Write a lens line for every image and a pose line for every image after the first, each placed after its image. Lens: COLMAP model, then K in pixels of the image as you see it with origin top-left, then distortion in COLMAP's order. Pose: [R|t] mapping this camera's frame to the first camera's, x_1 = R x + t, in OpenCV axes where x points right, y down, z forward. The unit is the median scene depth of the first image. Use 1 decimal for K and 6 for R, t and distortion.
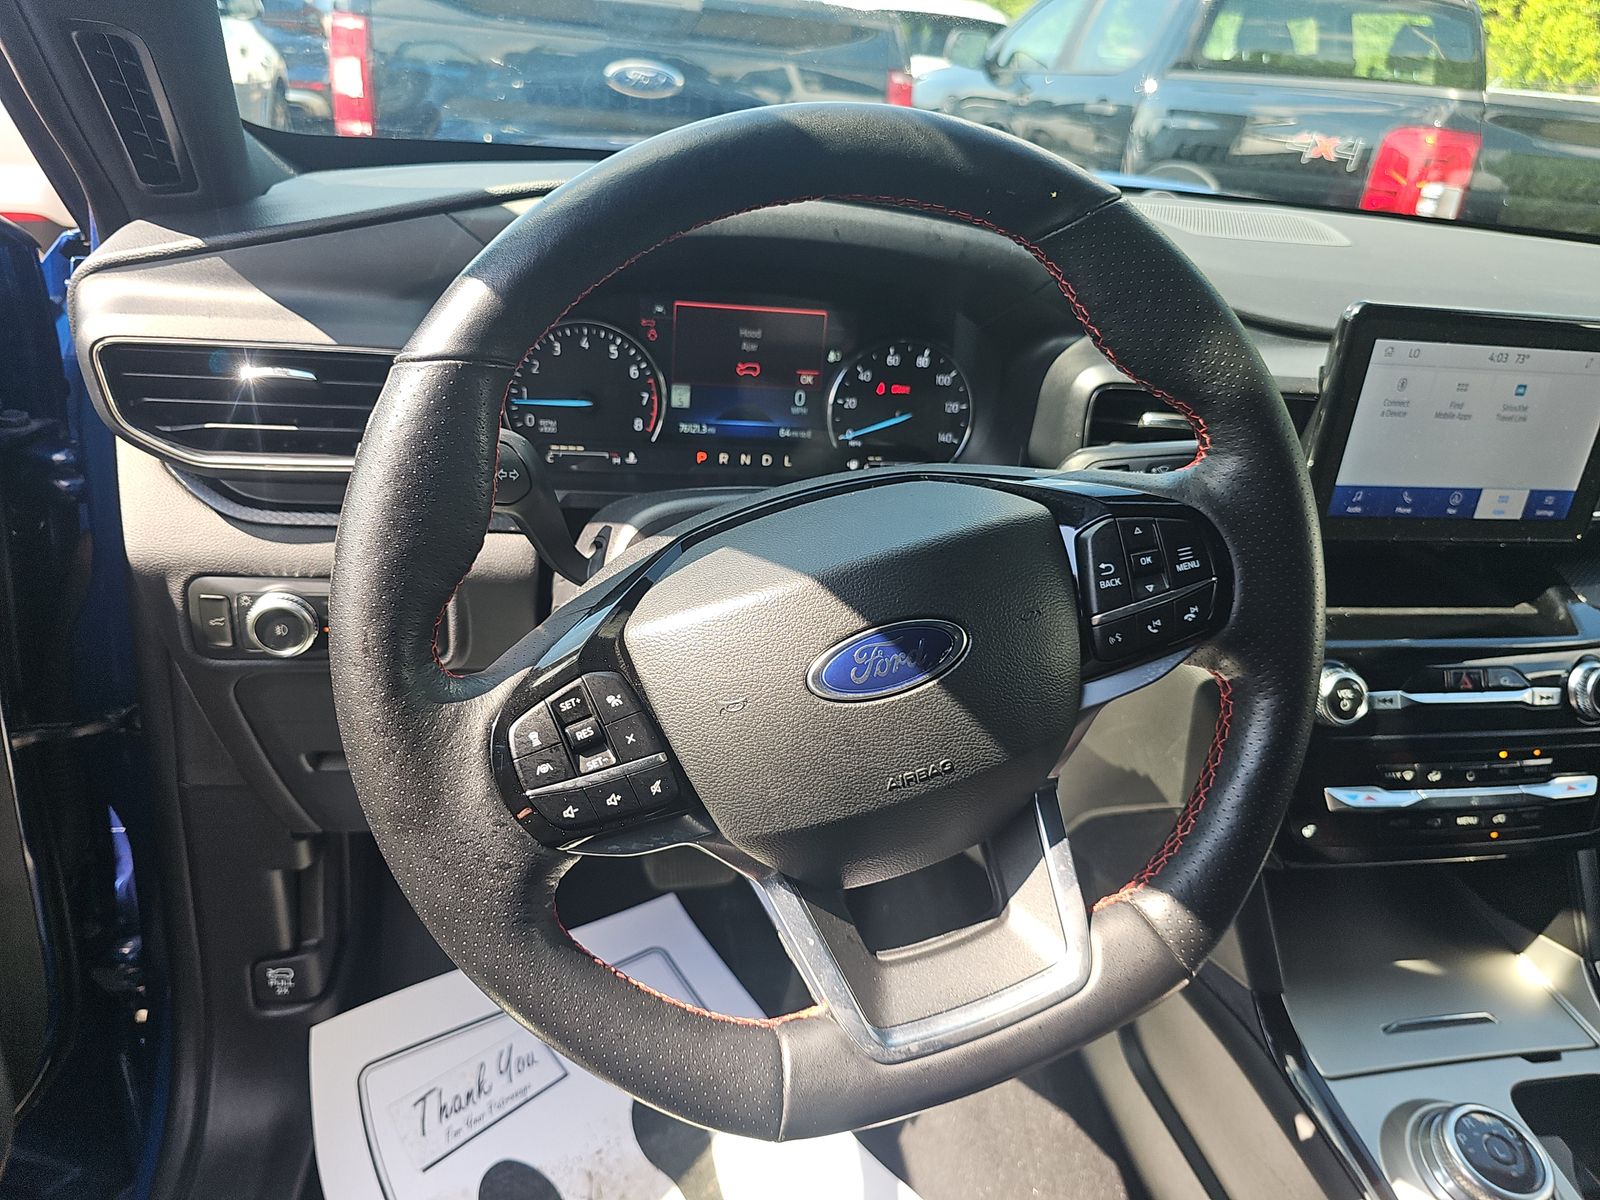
lens RADIAL K [[1083.9, 0, 800.0], [0, 1083.9, 600.0], [0, 0, 1]] dist [0.086534, -0.164755]
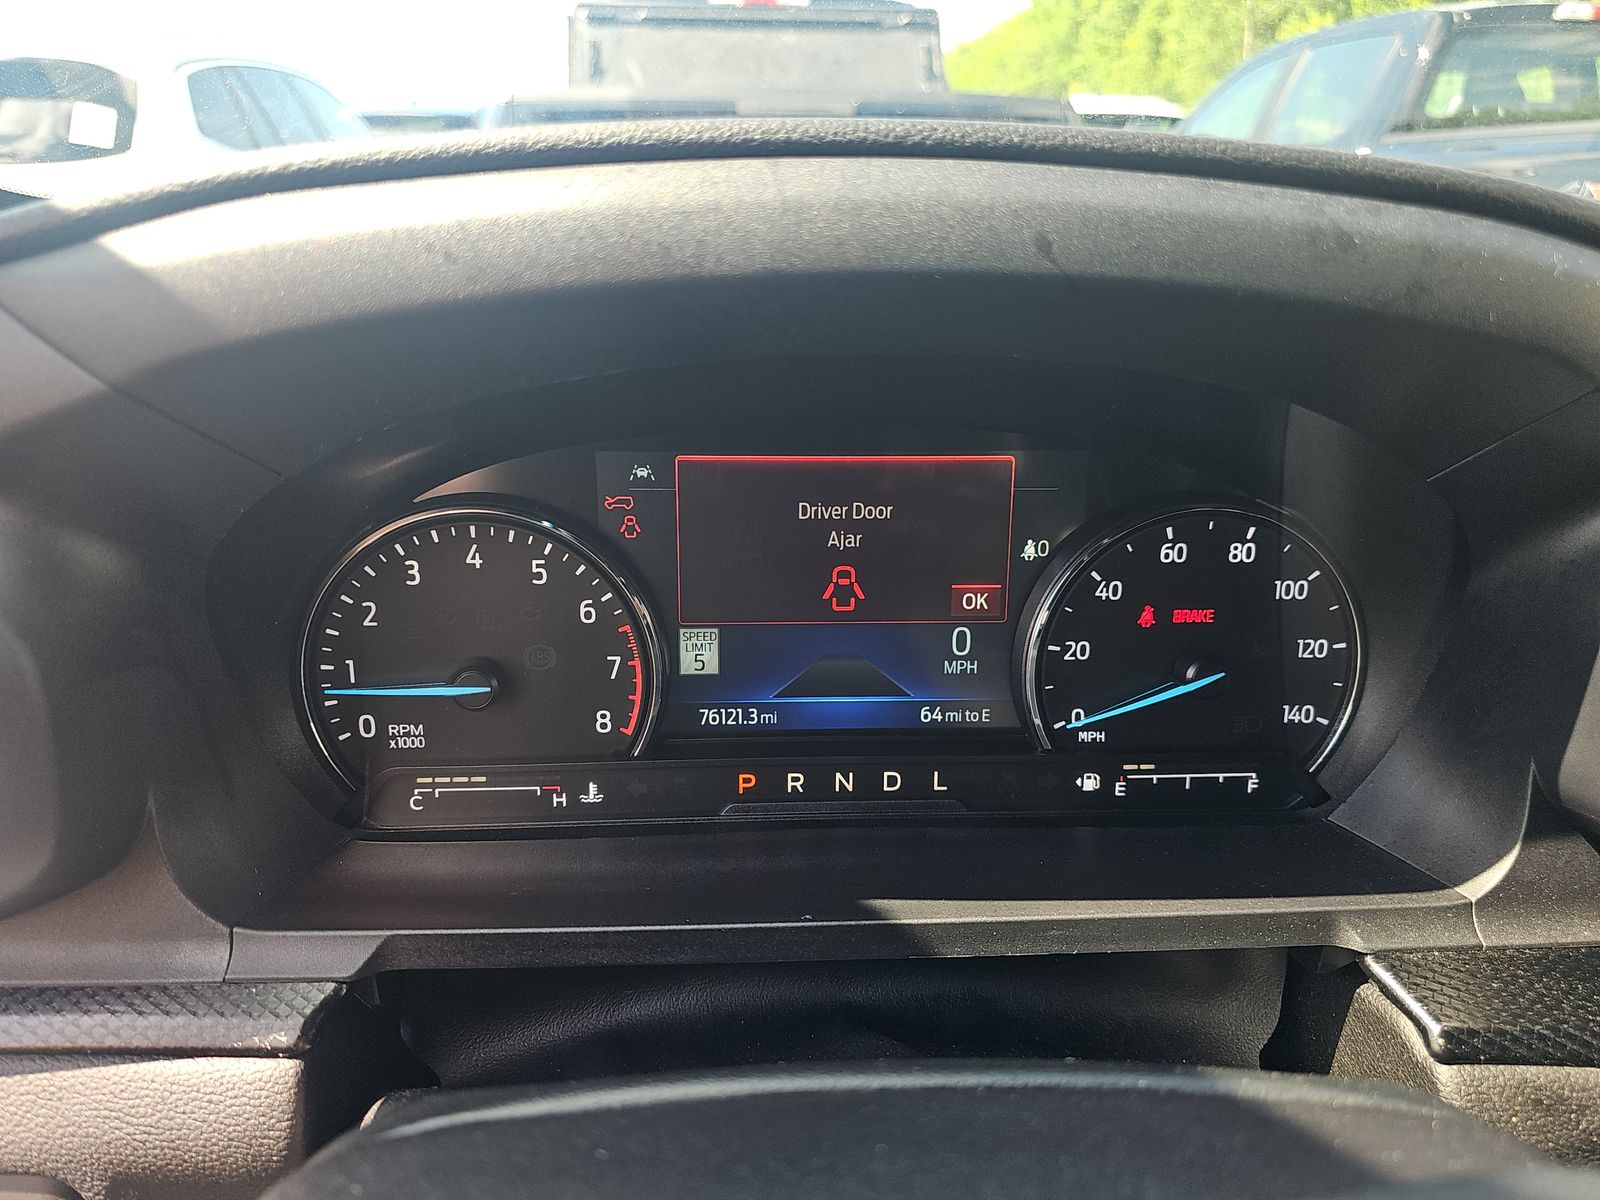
lens RADIAL K [[1095.6, 0, 800.0], [0, 1095.6, 600.0], [0, 0, 1]] dist [0.000507, -0.000150]
pose [[0.985988, -0.034506, -0.163206, 0.008682], [0.017693, 0.994486, -0.103371, -0.158163], [0.165873, 0.099035, 0.981162, 0.542752]]
